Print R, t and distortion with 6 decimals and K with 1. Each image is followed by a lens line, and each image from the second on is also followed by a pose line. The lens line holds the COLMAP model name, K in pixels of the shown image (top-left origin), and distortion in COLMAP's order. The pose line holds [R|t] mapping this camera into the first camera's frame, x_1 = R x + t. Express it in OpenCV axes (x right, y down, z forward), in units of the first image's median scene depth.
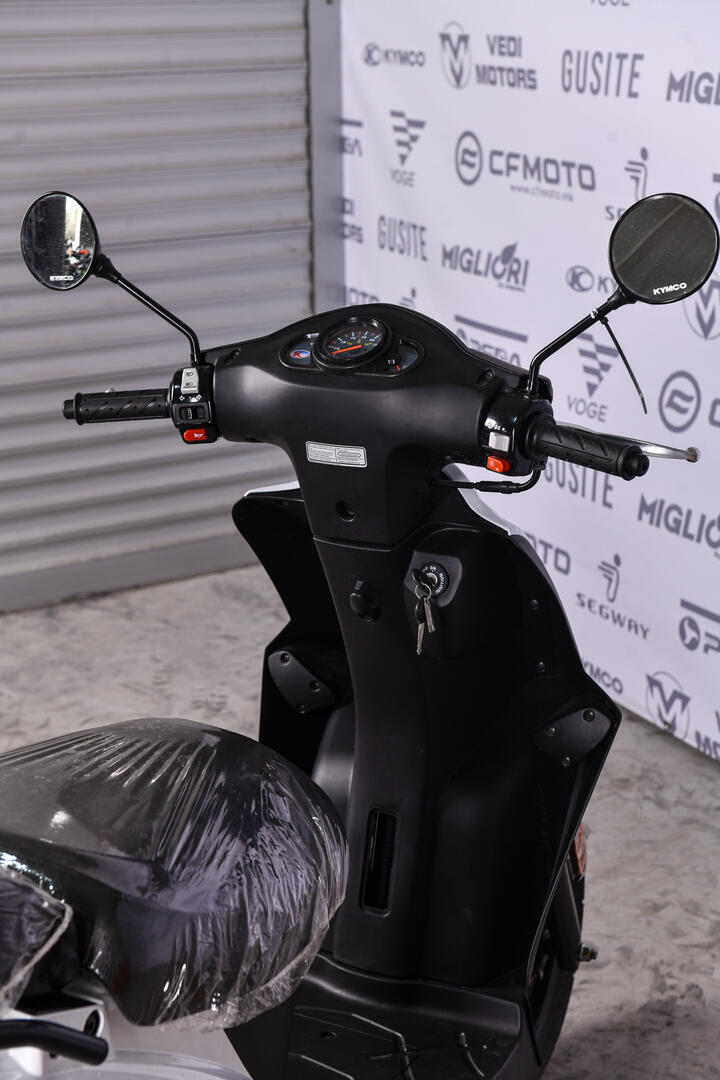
lens RADIAL K [[1851.6, 0, 374.5], [0, 1851.6, 536.1], [0, 0, 1]] dist [0.118863, 0.000000]
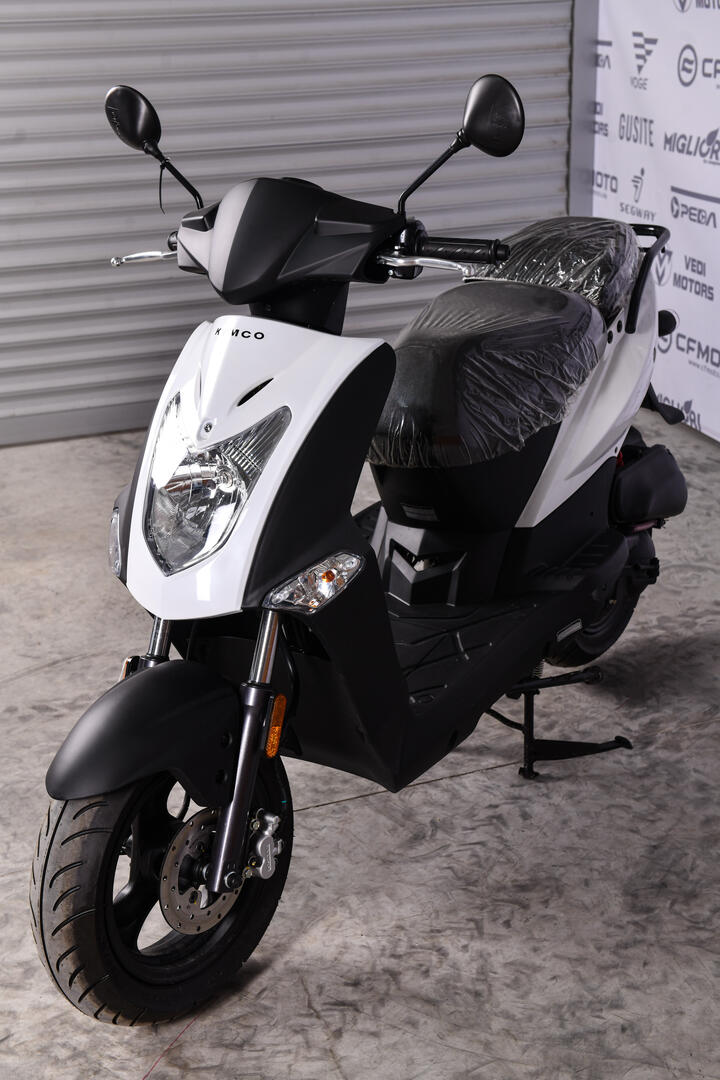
lens RADIAL K [[1589.4, 0, 363.3], [0, 1589.4, 541.6], [0, 0, 1]] dist [0.119186, 0.000000]
pose [[0.983382, 0.048765, -0.174879, 0.048803], [-0.037974, 0.997193, 0.064530, 0.085846], [0.177534, -0.056817, 0.982473, -0.237332]]
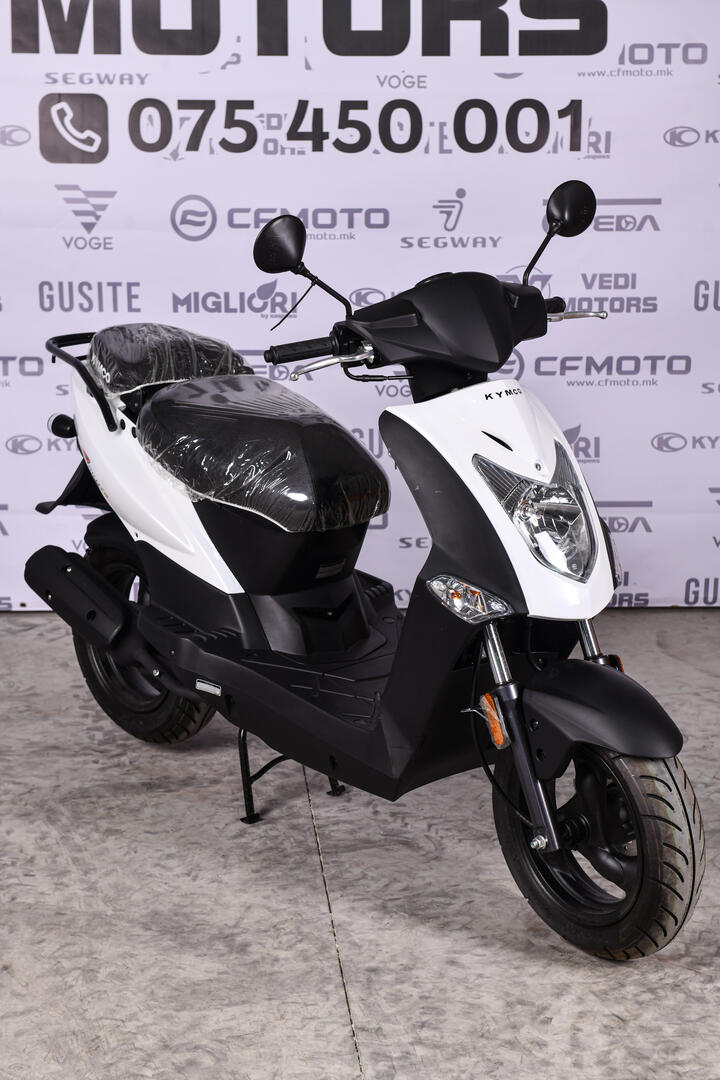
lens RADIAL K [[2033.0, 0, 361.8], [0, 2033.0, 531.3], [0, 0, 1]] dist [0.088625, 0.000000]
pose [[0.444552, -0.197627, 0.873680, -1.031524], [0.250017, 0.963971, 0.090836, 0.002852], [-0.860154, 0.178054, 0.477946, -0.021355]]
